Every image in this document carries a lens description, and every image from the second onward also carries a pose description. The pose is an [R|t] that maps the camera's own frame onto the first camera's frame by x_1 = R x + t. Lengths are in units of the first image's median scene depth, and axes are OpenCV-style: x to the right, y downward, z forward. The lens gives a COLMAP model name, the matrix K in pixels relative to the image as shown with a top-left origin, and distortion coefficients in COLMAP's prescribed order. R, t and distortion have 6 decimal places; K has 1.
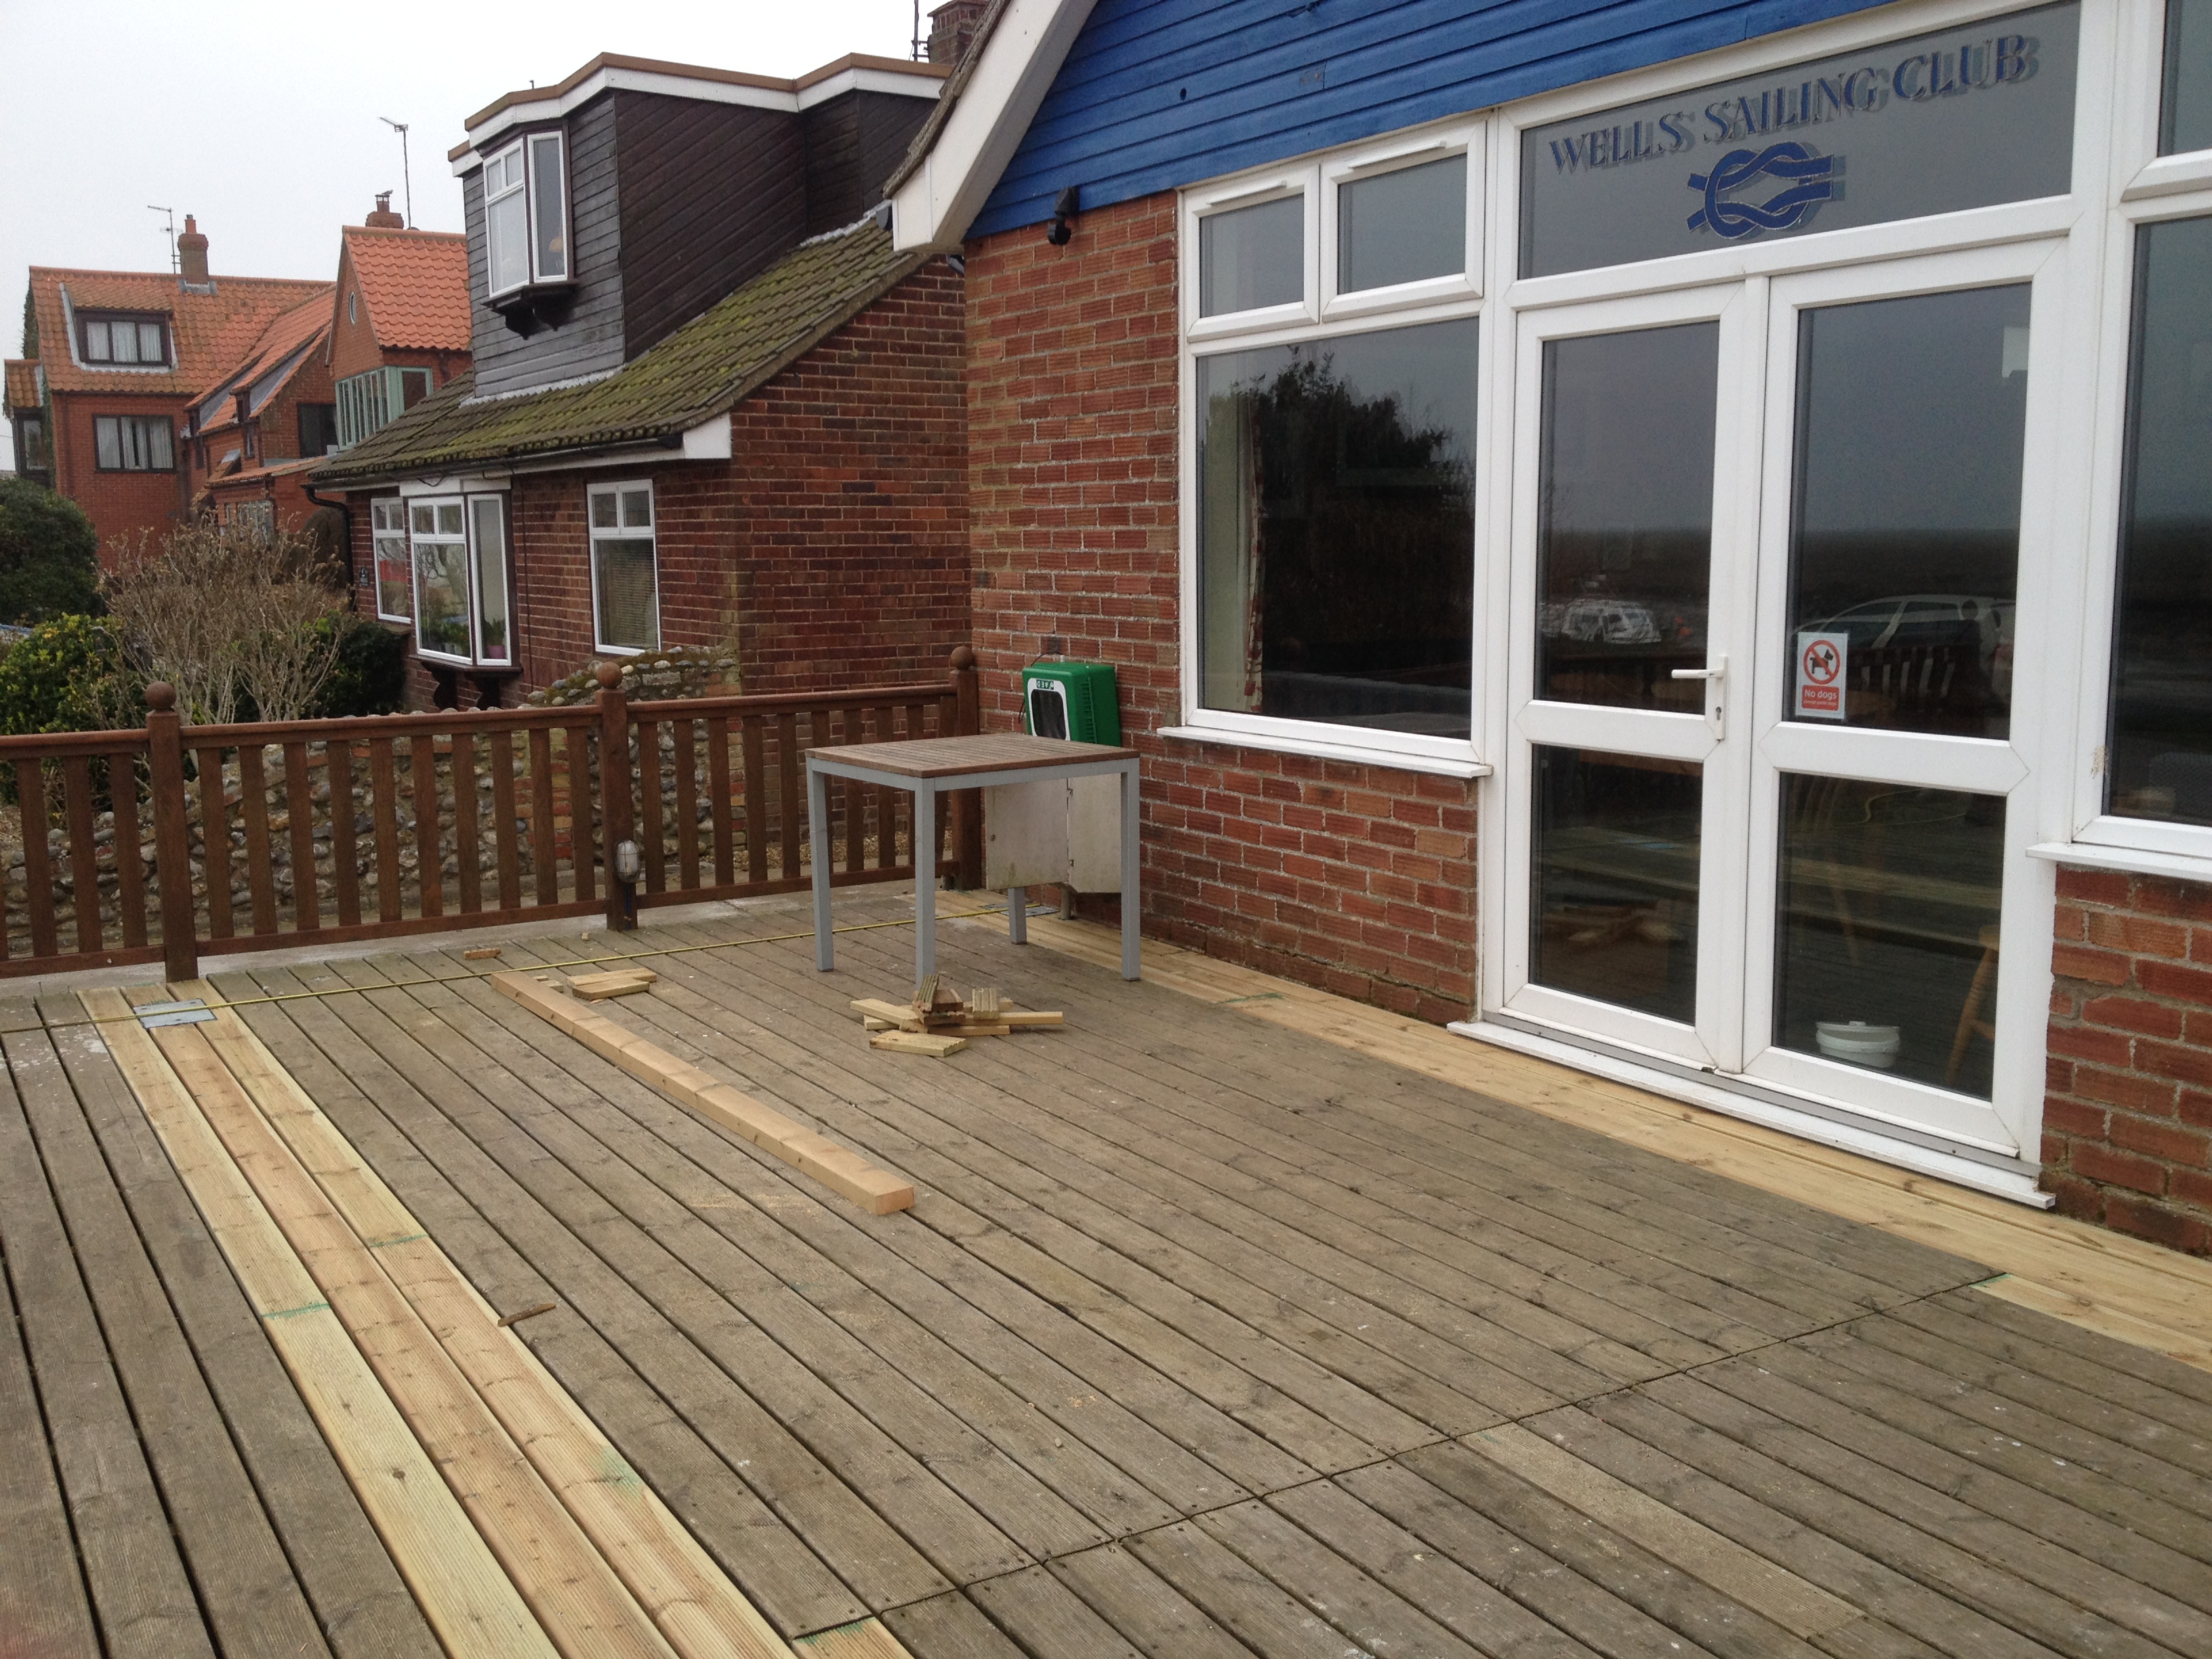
lens RADIAL K [[2034.6, 0, 1106.0], [0, 2034.6, 829.5], [0, 0, 1]] dist [0.148843, -0.311224]
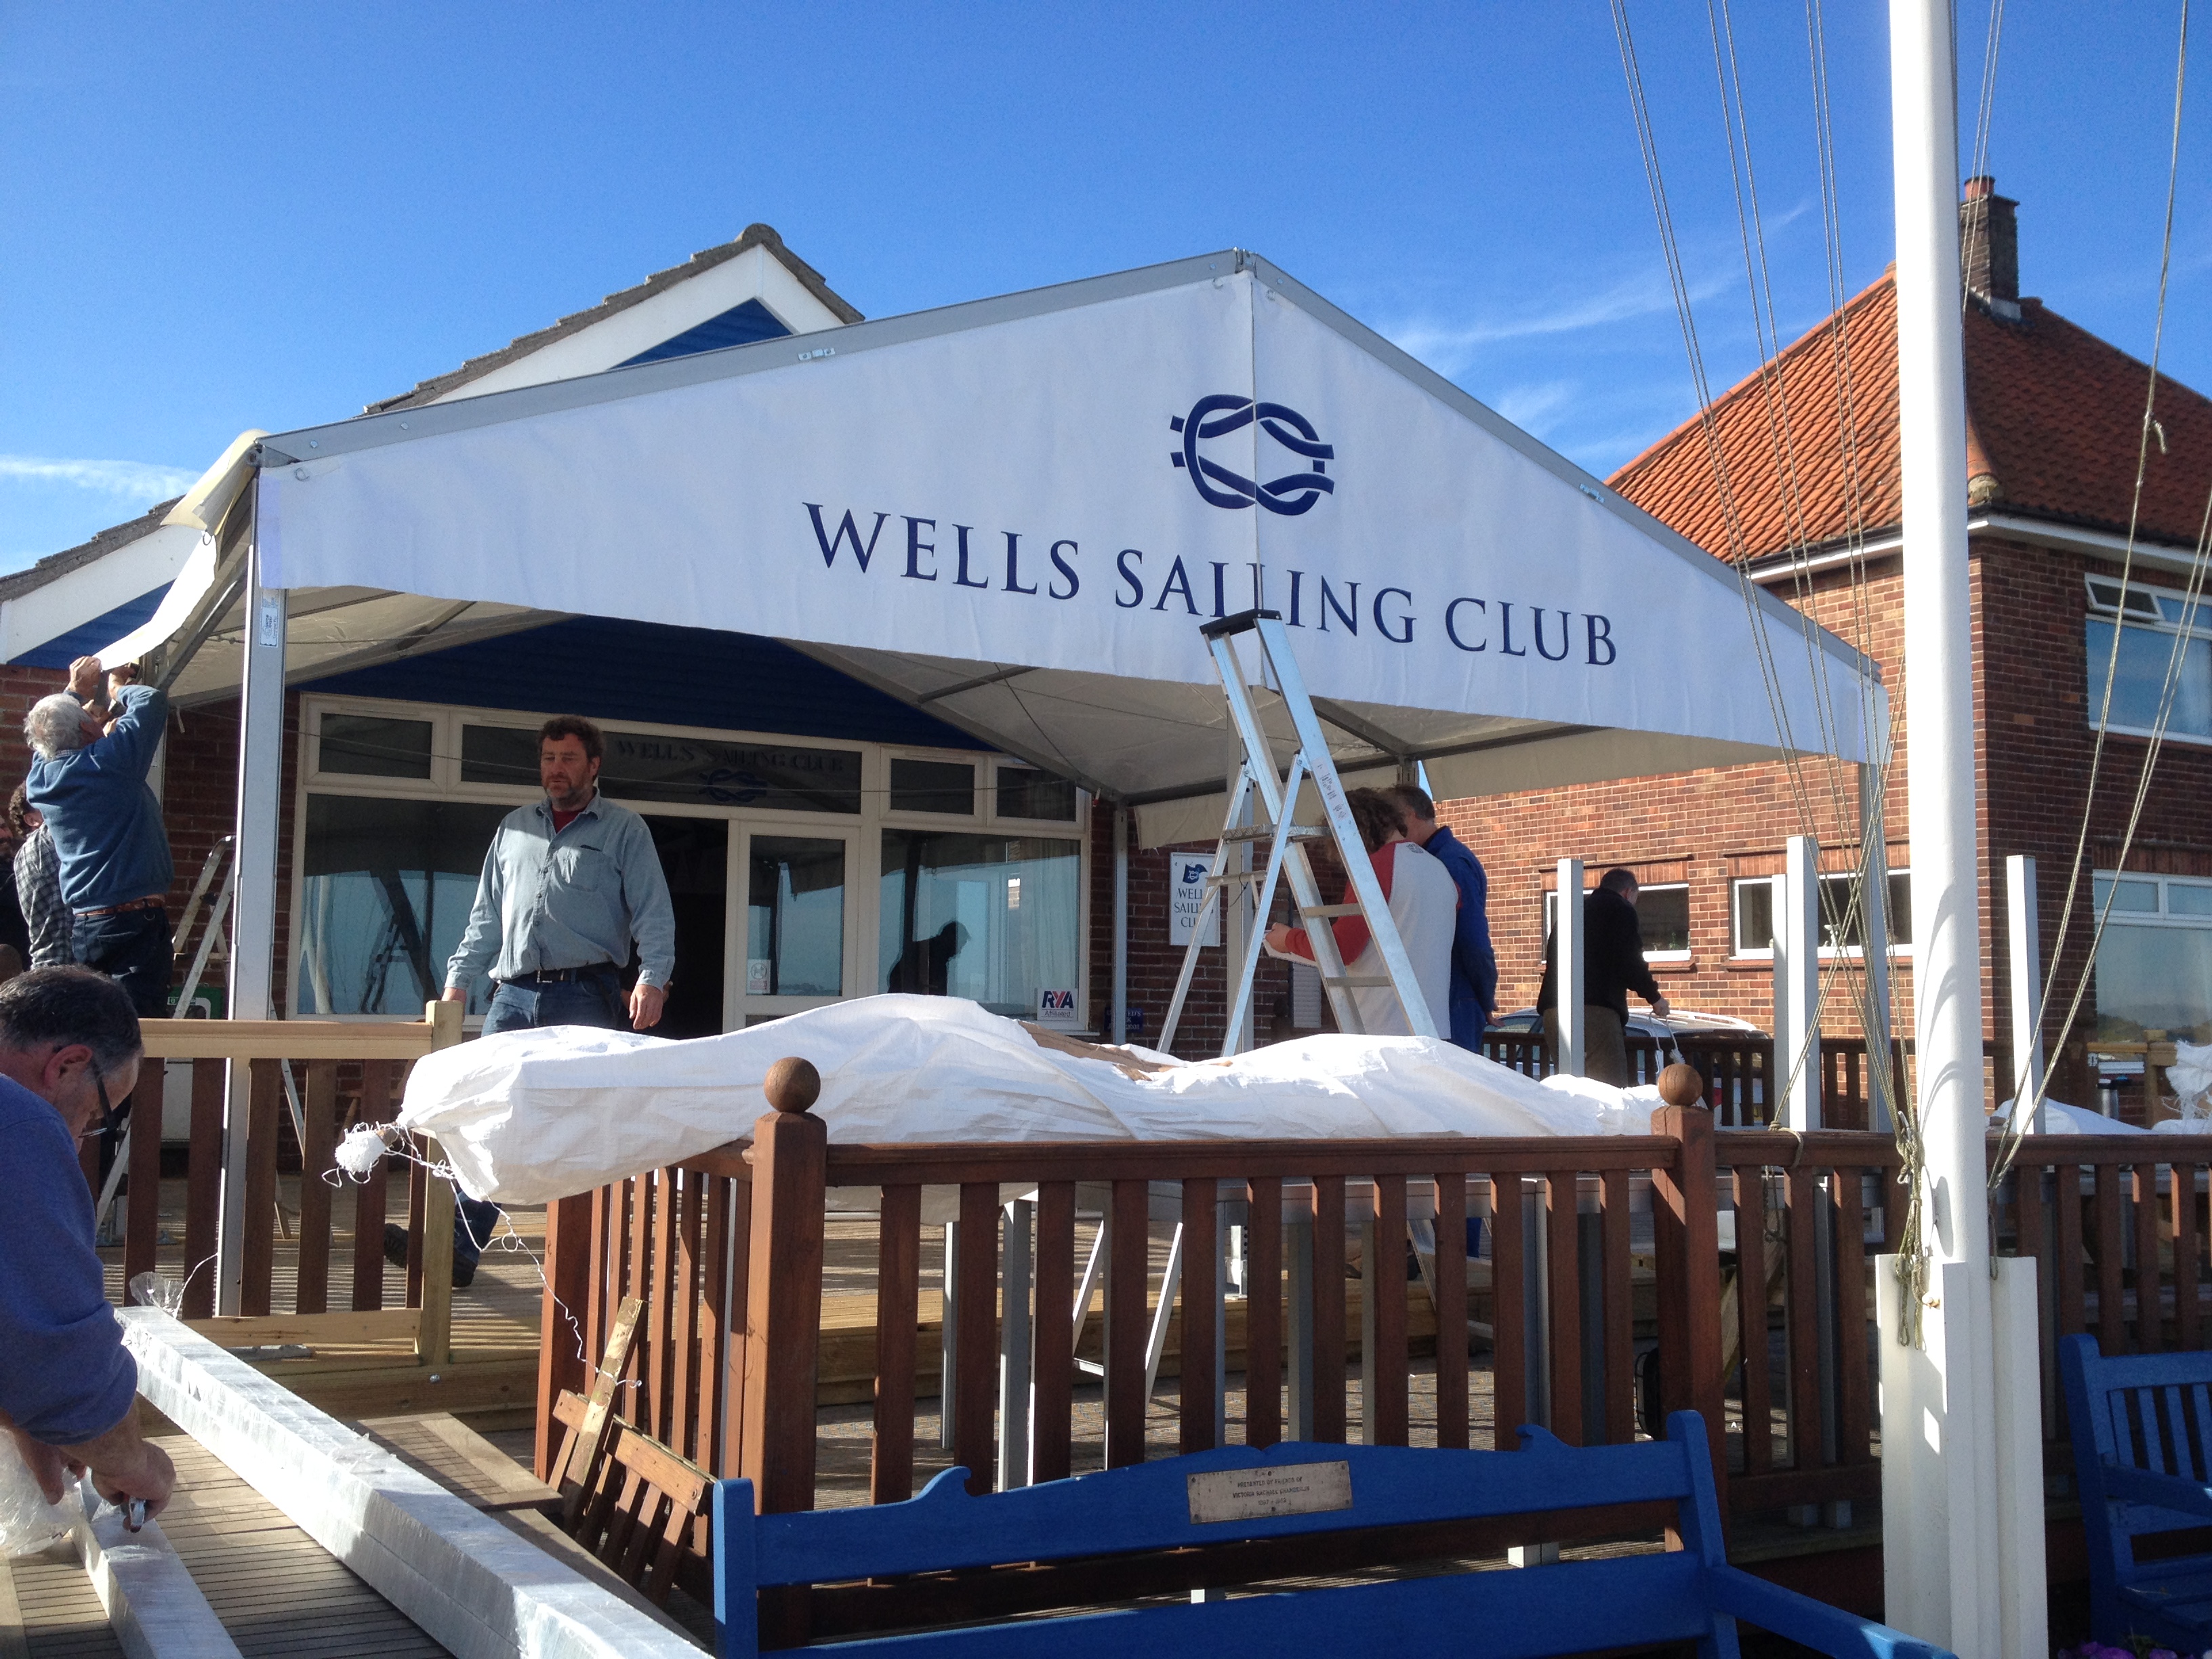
lens RADIAL K [[2068.9, 0, 1106.0], [0, 2068.9, 829.5], [0, 0, 1]] dist [0.169559, -0.427448]
pose [[0.055917, 0.106861, 0.992700, -1.377606], [0.134594, 0.984374, -0.113546, 0.058416], [-0.989322, 0.139960, 0.040660, 0.288514]]
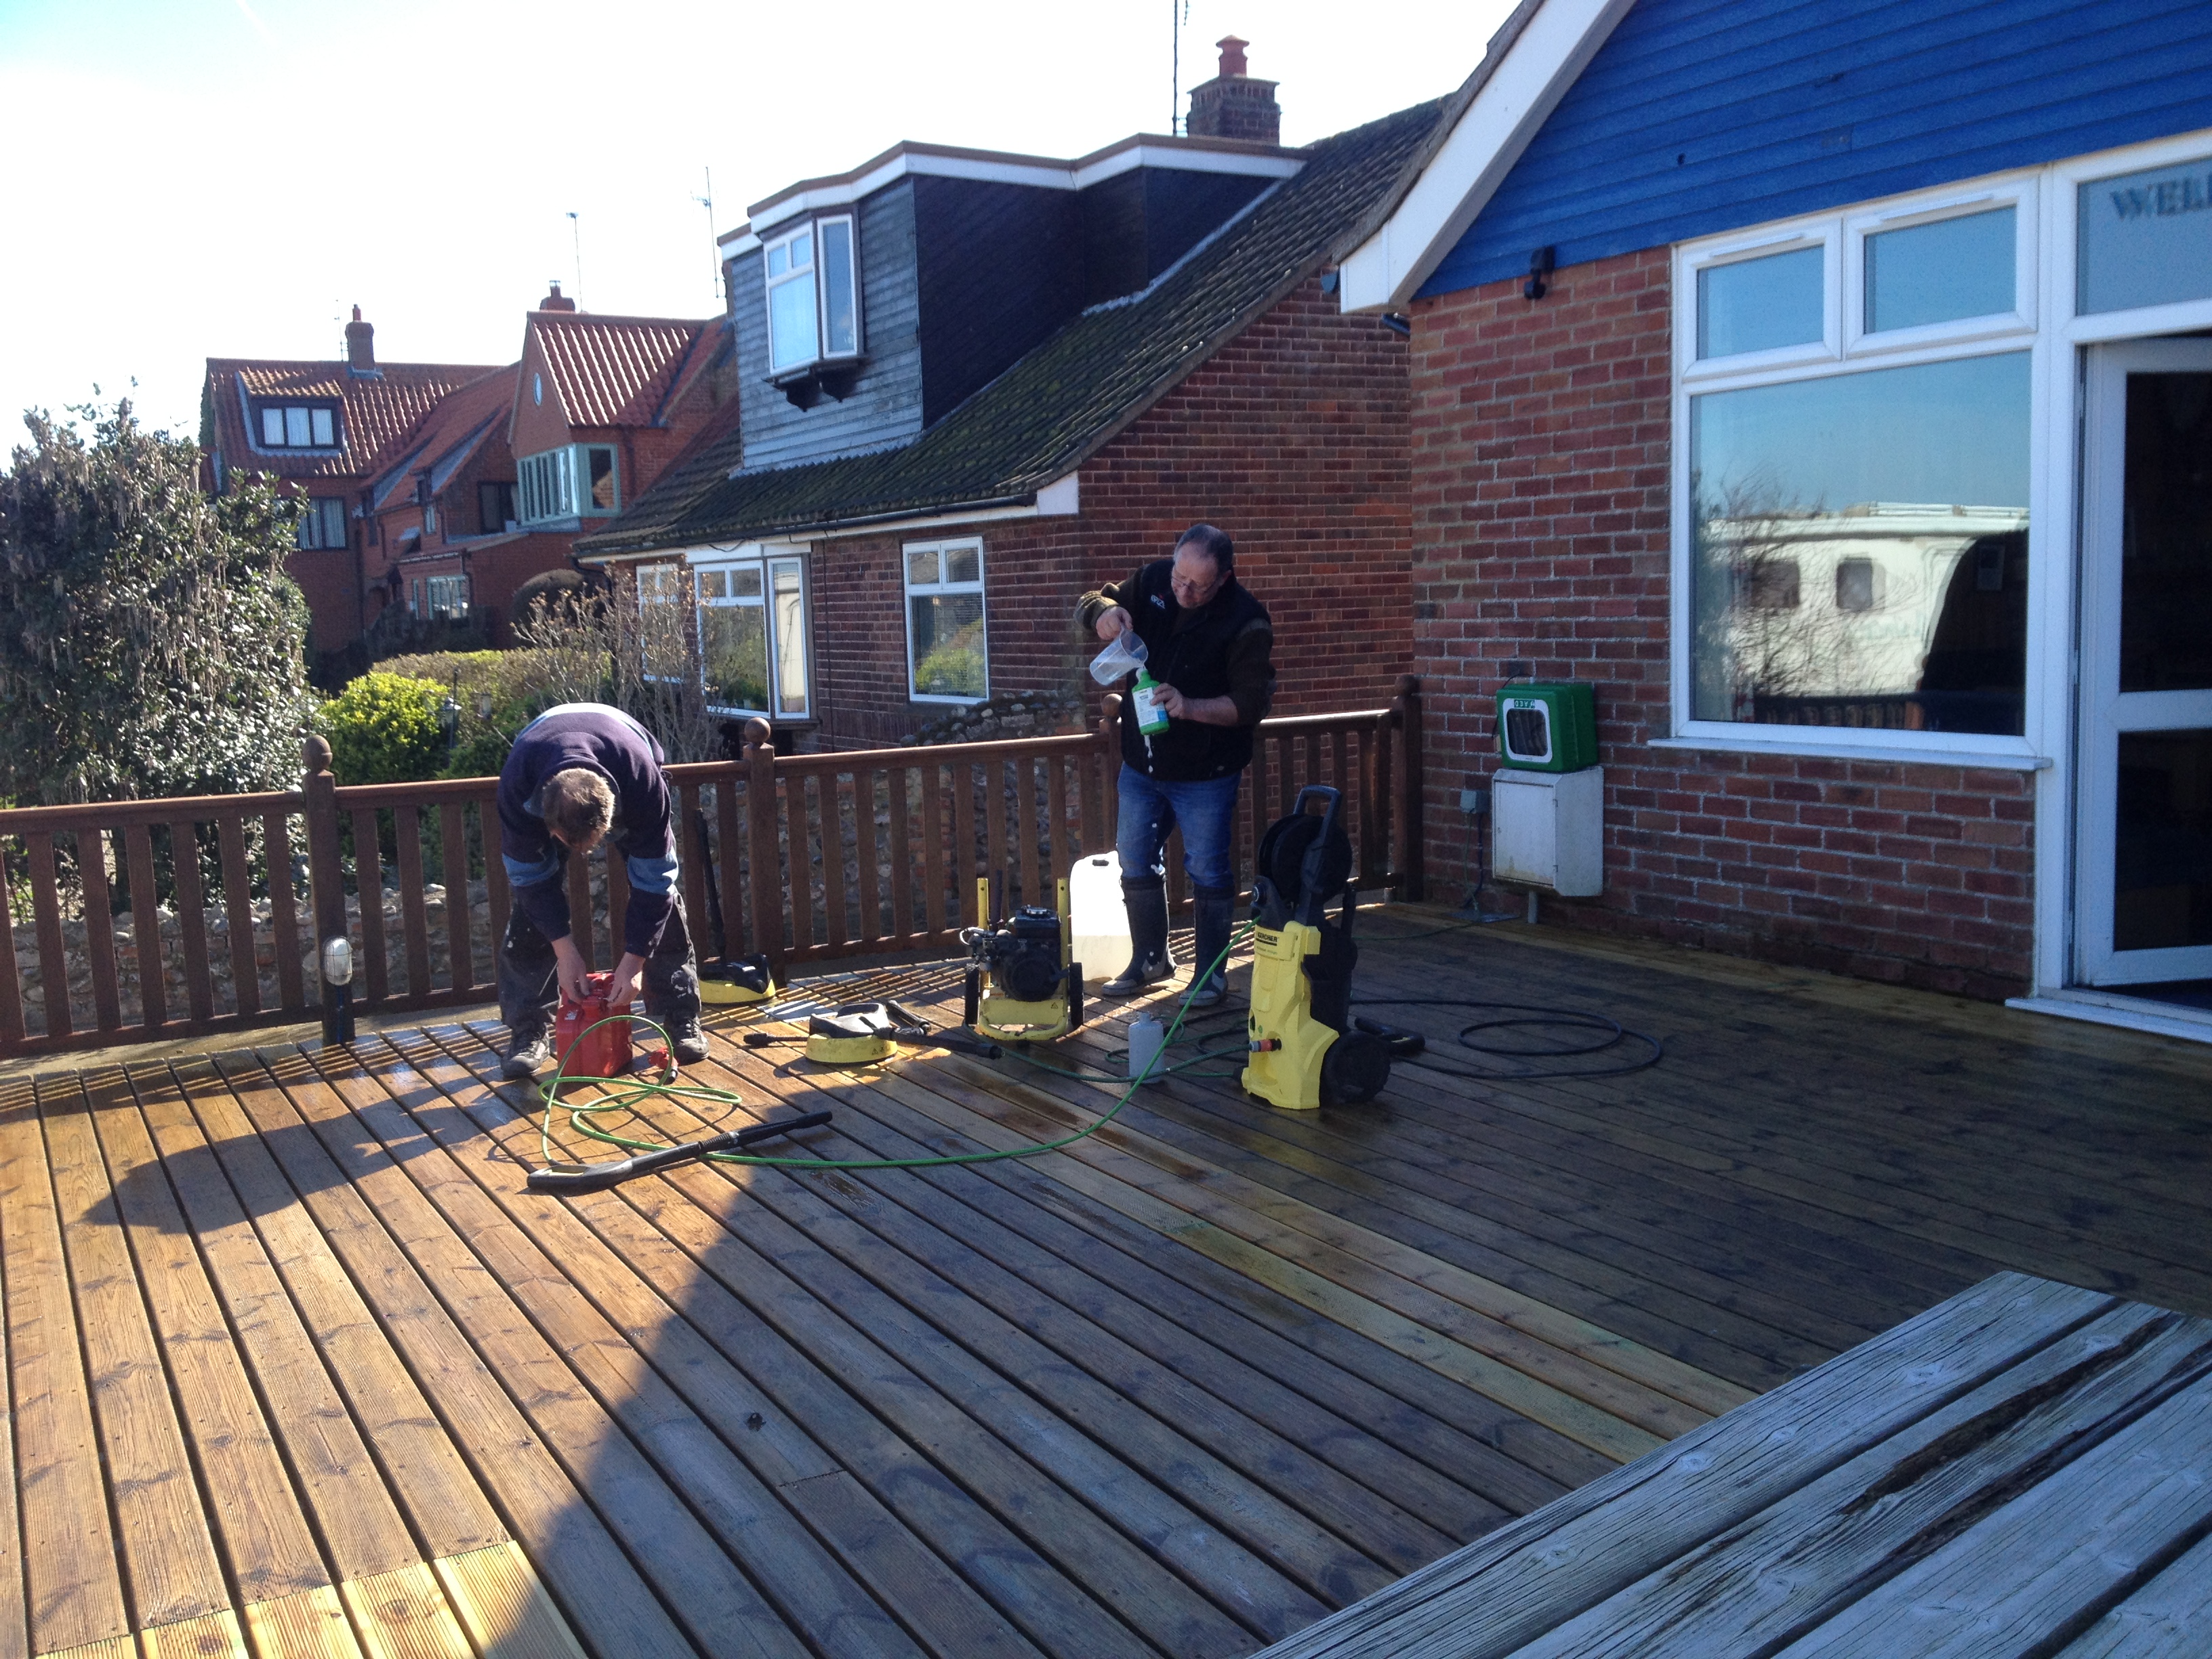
lens RADIAL K [[2028.8, 0, 1106.0], [0, 2028.8, 829.5], [0, 0, 1]] dist [0.133077, -0.277190]
pose [[0.998996, -0.019854, -0.040150, -0.201984], [0.018736, 0.999432, -0.028018, 0.020807], [0.040683, 0.027238, 0.998801, -0.081287]]
